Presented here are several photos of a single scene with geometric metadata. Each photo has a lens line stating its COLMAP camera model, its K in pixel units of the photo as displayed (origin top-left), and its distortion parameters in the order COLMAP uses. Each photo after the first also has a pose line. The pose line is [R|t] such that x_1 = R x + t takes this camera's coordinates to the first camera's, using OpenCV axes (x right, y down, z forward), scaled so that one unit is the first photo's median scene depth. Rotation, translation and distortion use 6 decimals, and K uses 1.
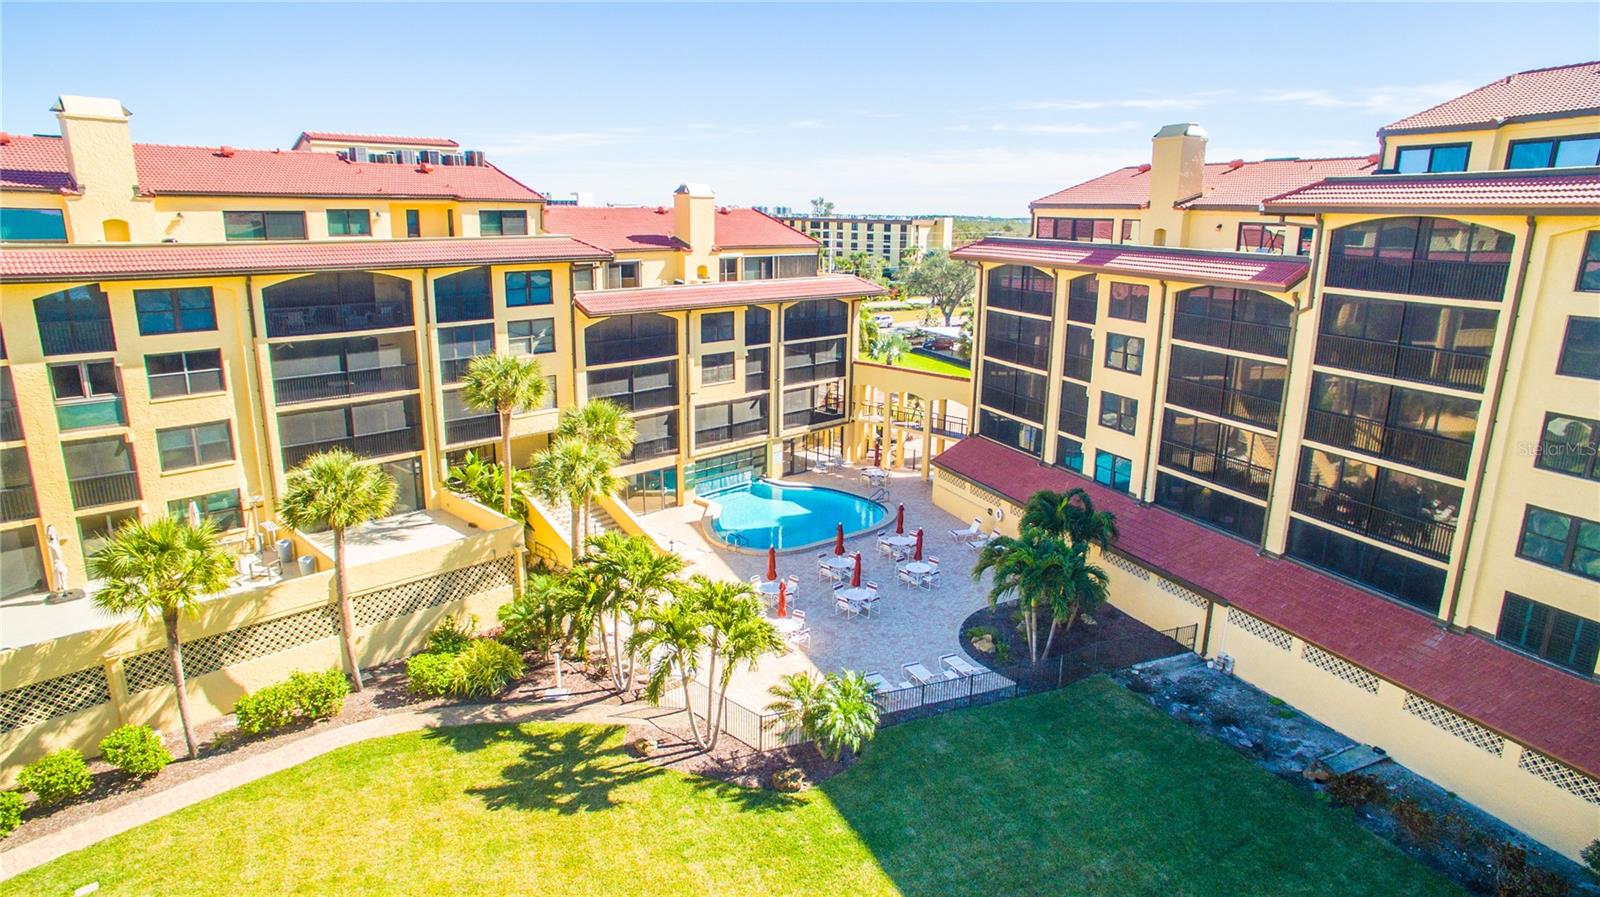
lens RADIAL K [[931.9, 0, 796.3], [0, 931.9, 452.2], [0, 0, 1]] dist [-0.120928, 0.085351]
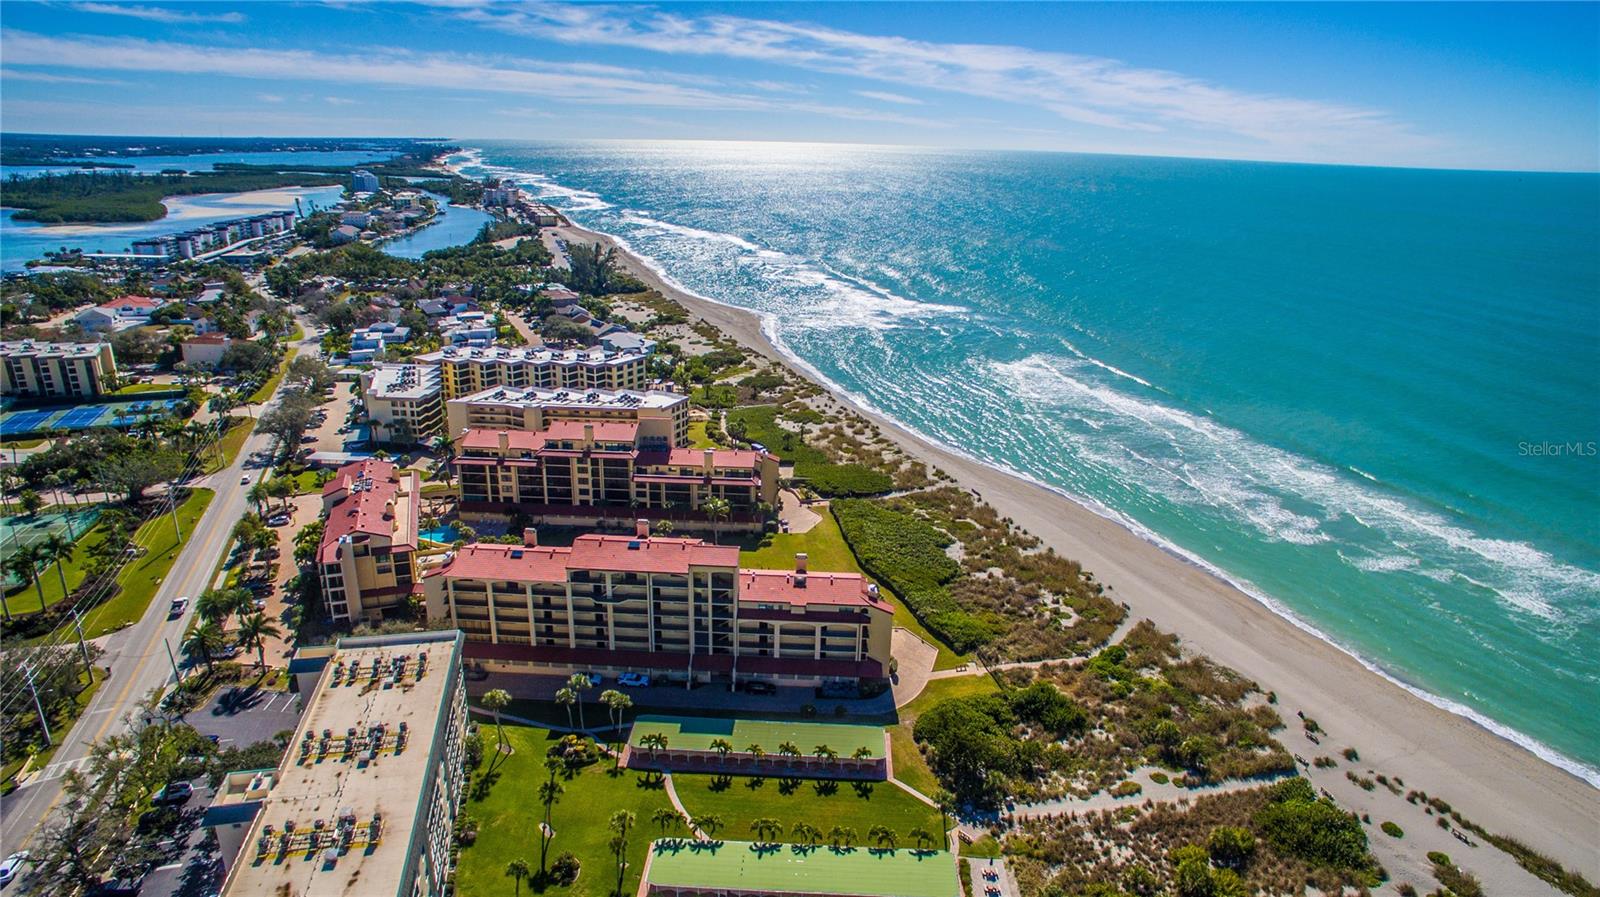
lens RADIAL K [[931.9, 0, 796.3], [0, 931.9, 452.2], [0, 0, 1]] dist [-0.120928, 0.085351]
pose [[0.422209, -0.295780, 0.856886, -3.639095], [0.207490, 0.951708, 0.226275, -1.168046], [-0.882433, 0.082260, 0.463190, -3.112982]]
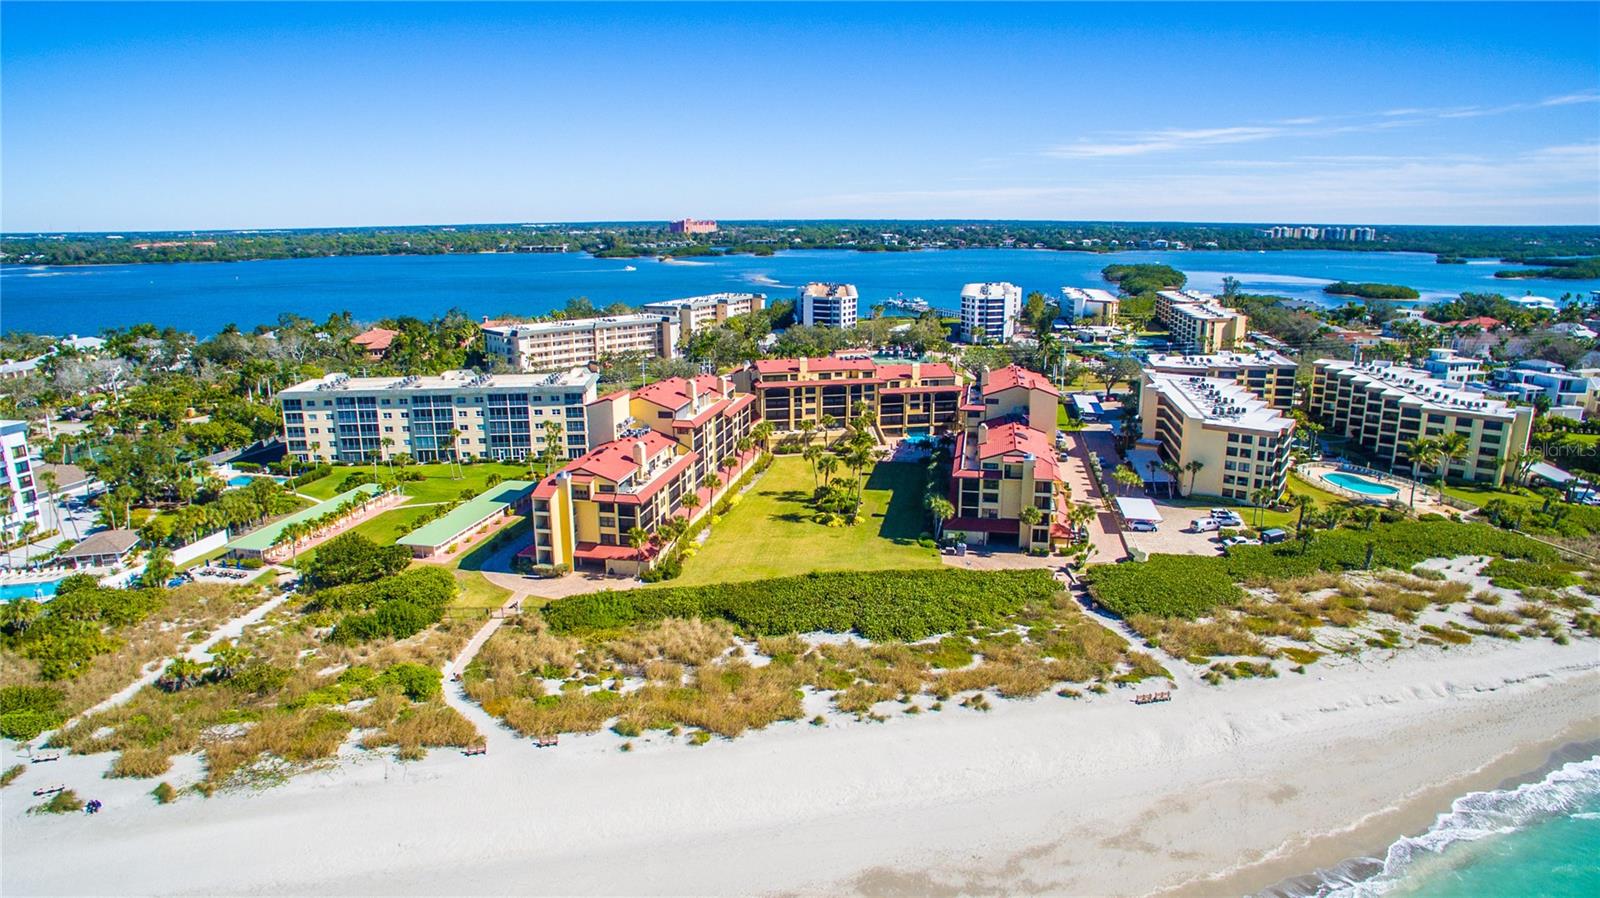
lens RADIAL K [[958.4, 0, 796.0], [0, 958.4, 452.9], [0, 0, 1]] dist [-0.126076, 0.092771]
pose [[0.829827, 0.119476, -0.545081, 2.572055], [-0.124498, 0.991829, 0.027864, 0.092872], [0.543956, 0.044739, 0.837920, -4.079018]]
